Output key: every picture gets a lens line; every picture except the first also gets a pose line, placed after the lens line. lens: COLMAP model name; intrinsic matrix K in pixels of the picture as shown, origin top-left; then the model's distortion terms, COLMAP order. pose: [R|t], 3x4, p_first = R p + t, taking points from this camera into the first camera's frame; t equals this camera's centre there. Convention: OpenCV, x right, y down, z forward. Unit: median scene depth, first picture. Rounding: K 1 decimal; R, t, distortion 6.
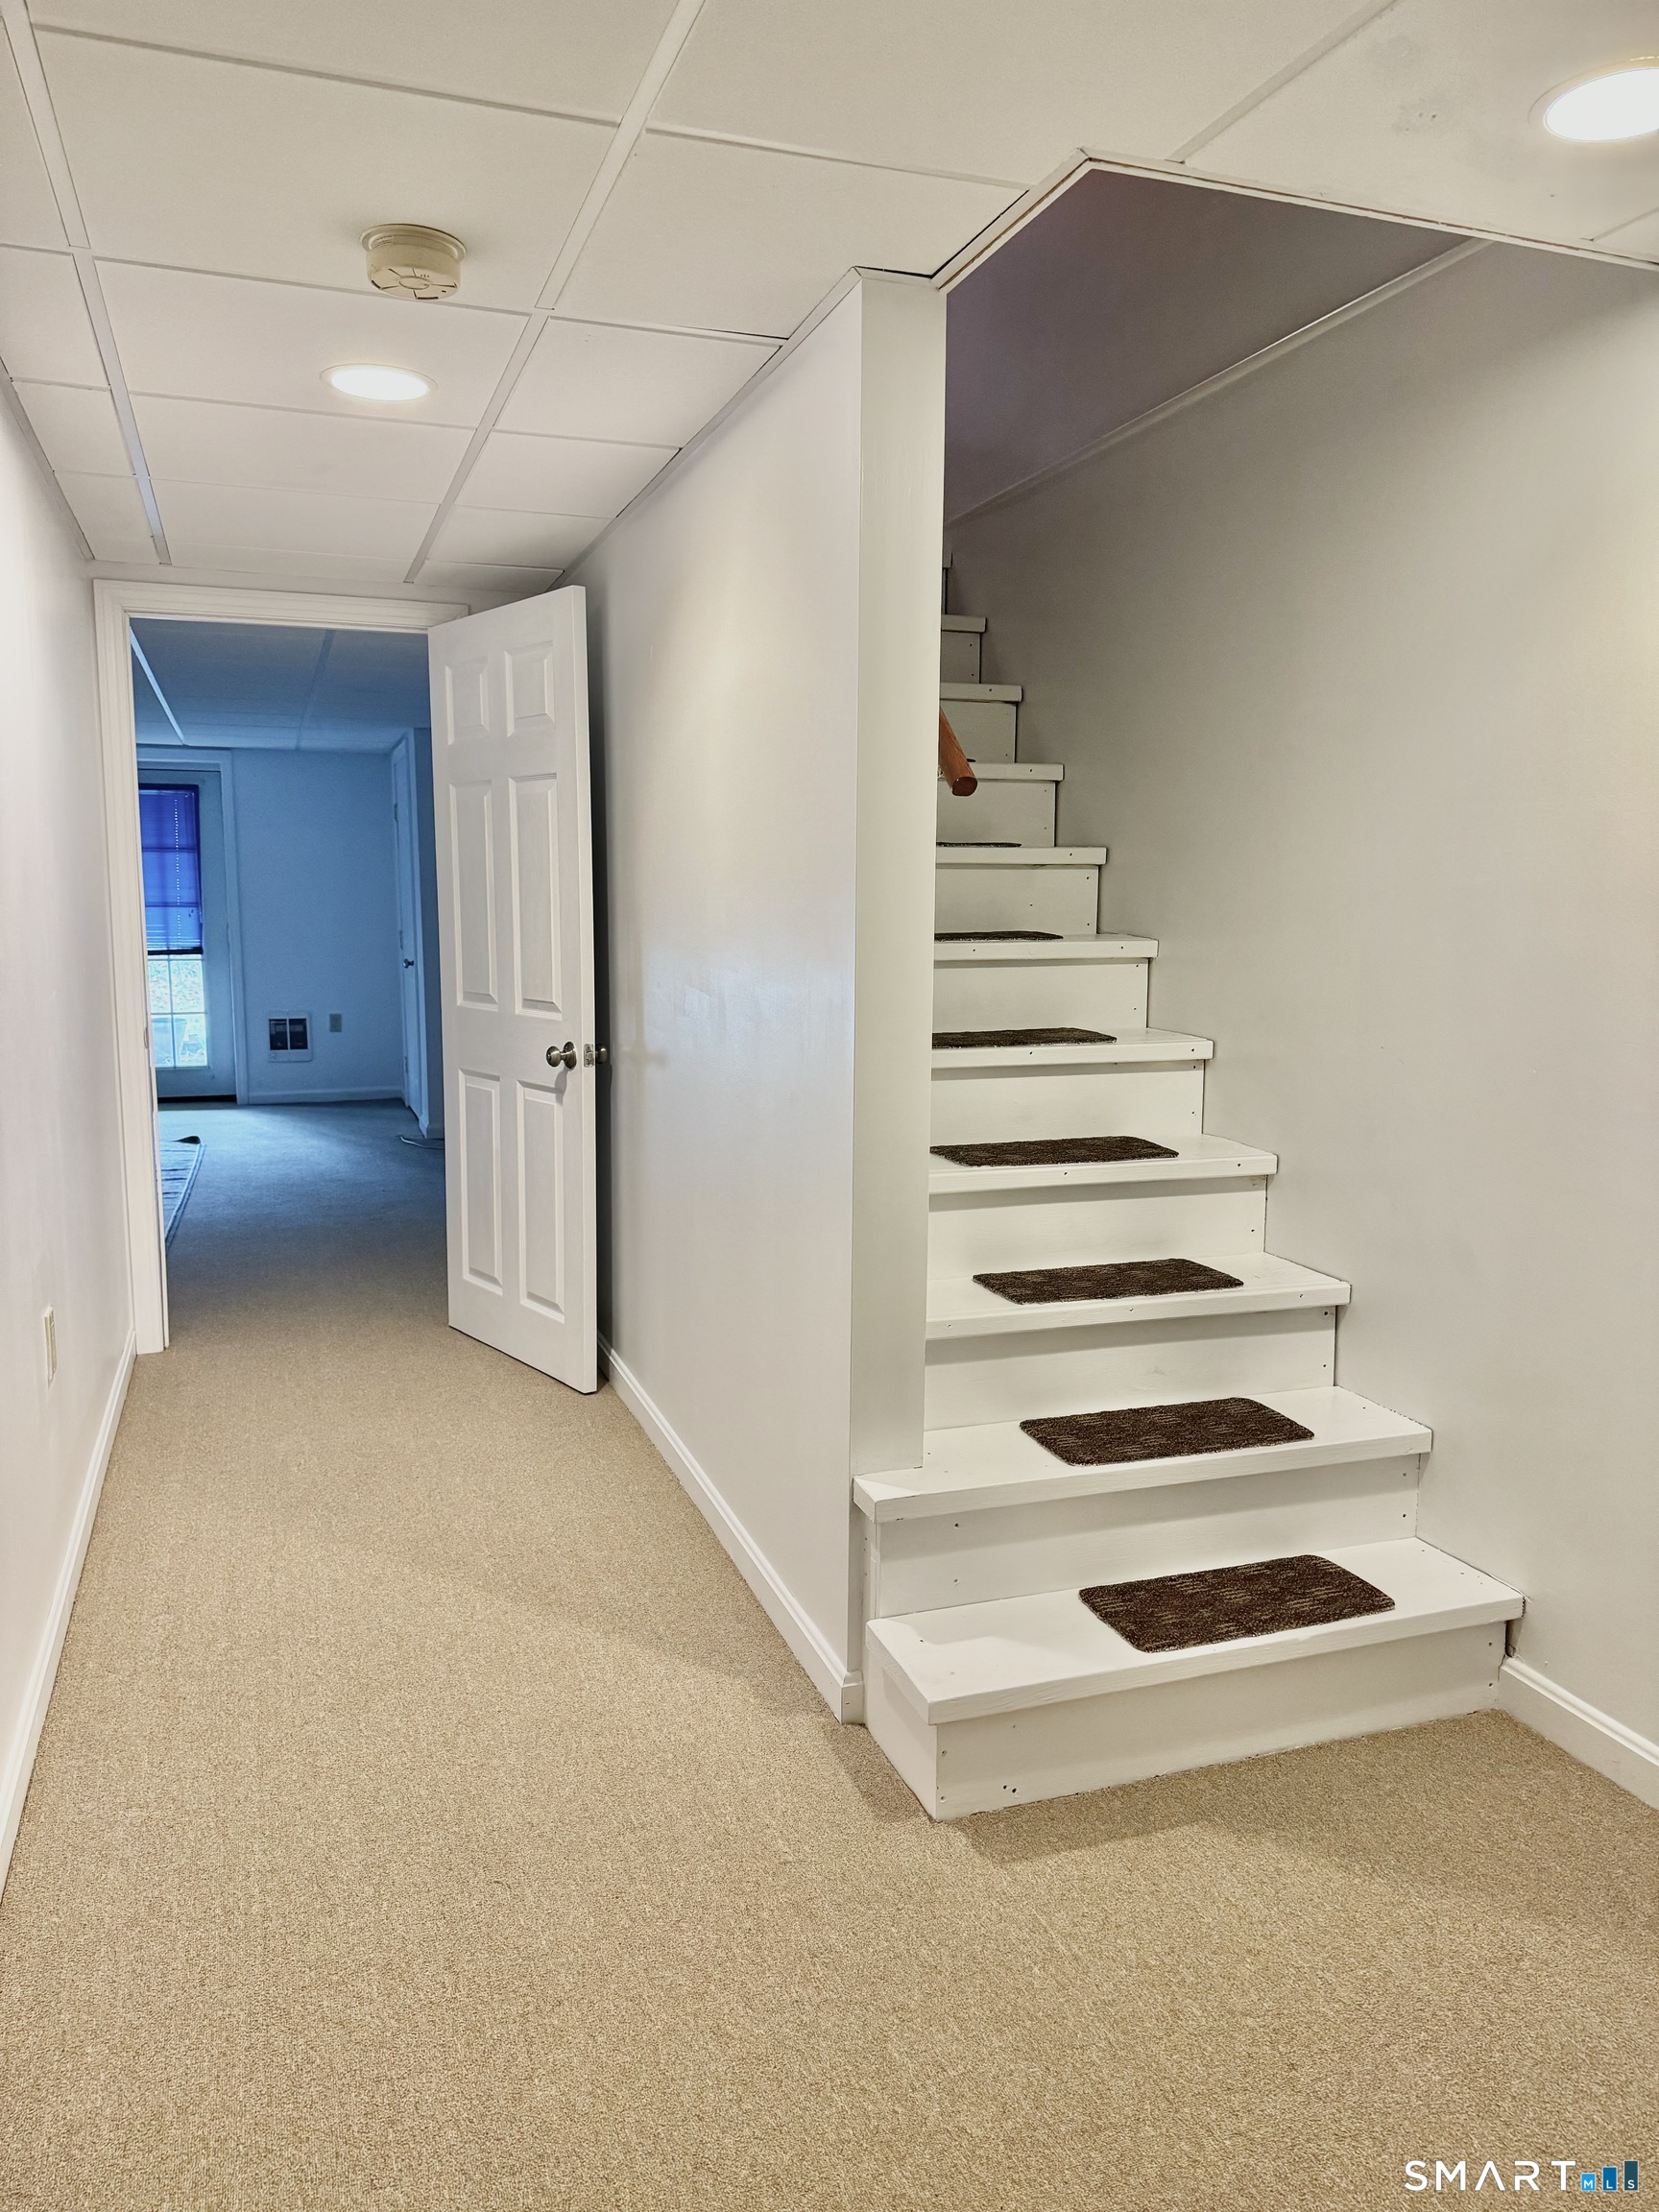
lens RADIAL K [[1558.4, 0, 829.5], [0, 1558.4, 1106.0], [0, 0, 1]] dist [0.001802, -0.000609]
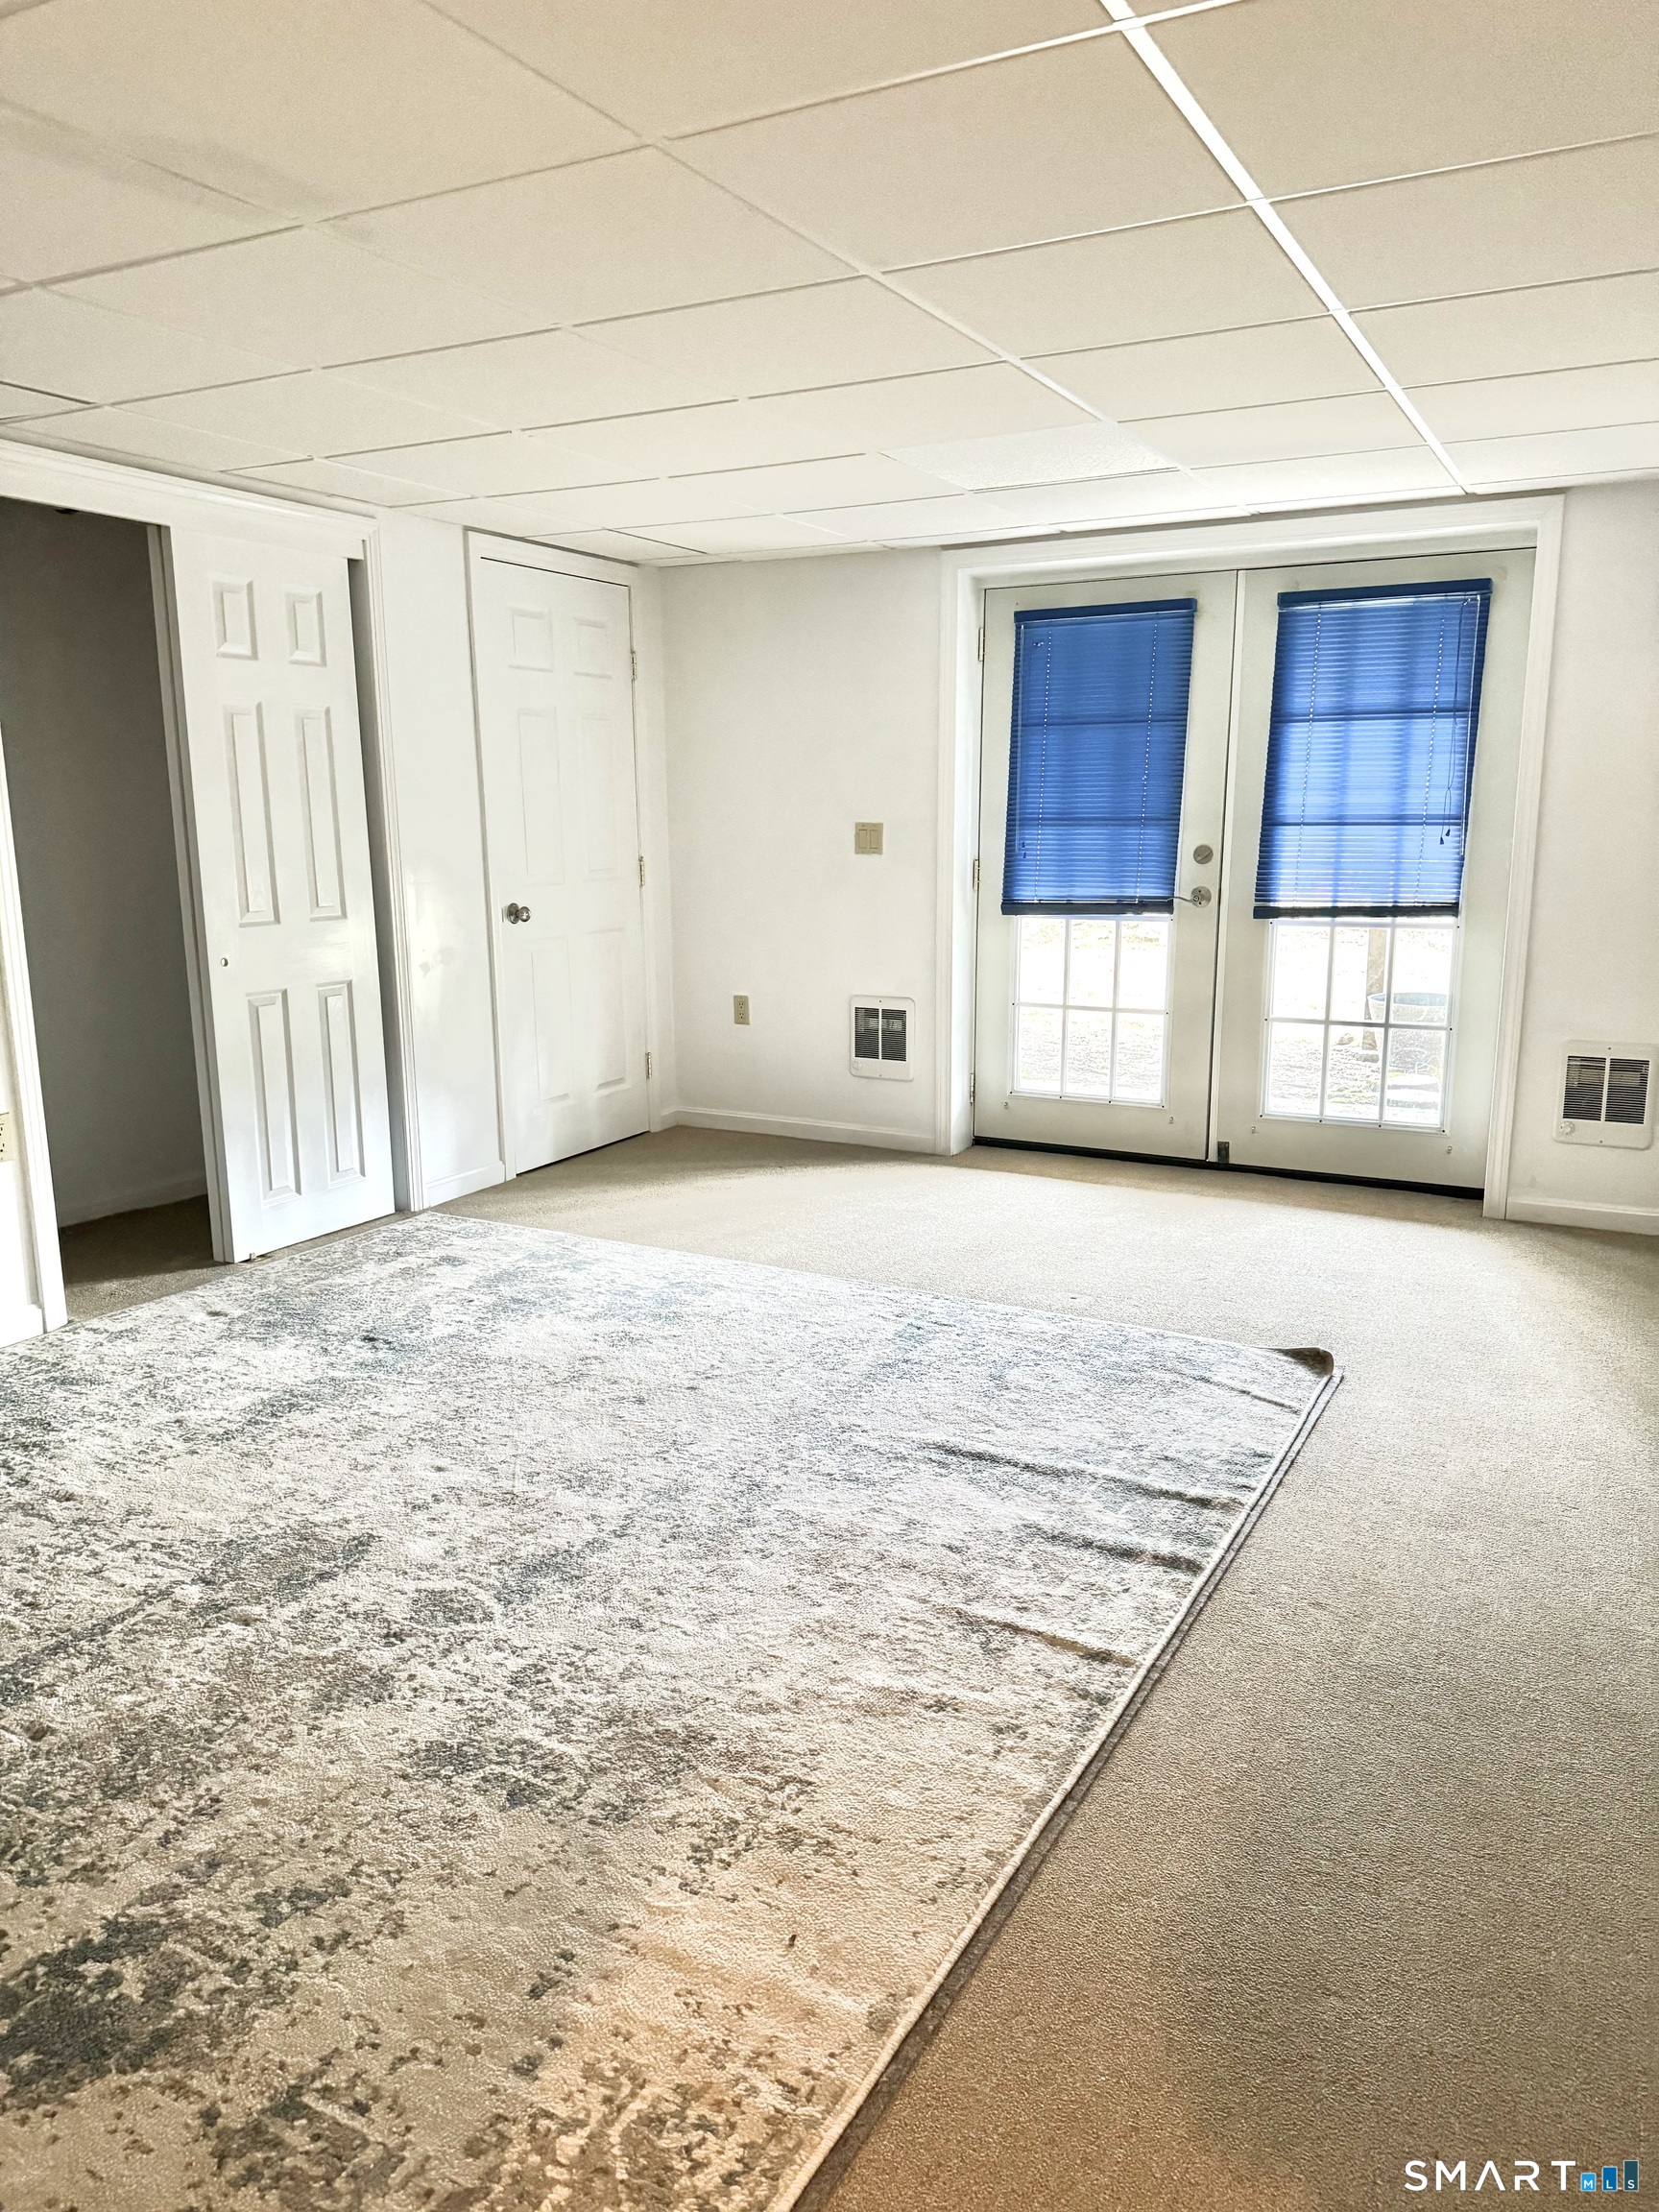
lens RADIAL K [[1558.4, 0, 829.5], [0, 1558.4, 1106.0], [0, 0, 1]] dist [0.001802, -0.000609]
pose [[0.675589, 0.142296, -0.723417, -0.159720], [-0.100136, 0.989816, 0.101181, -0.066814], [0.730447, 0.004083, 0.682957, 0.495856]]
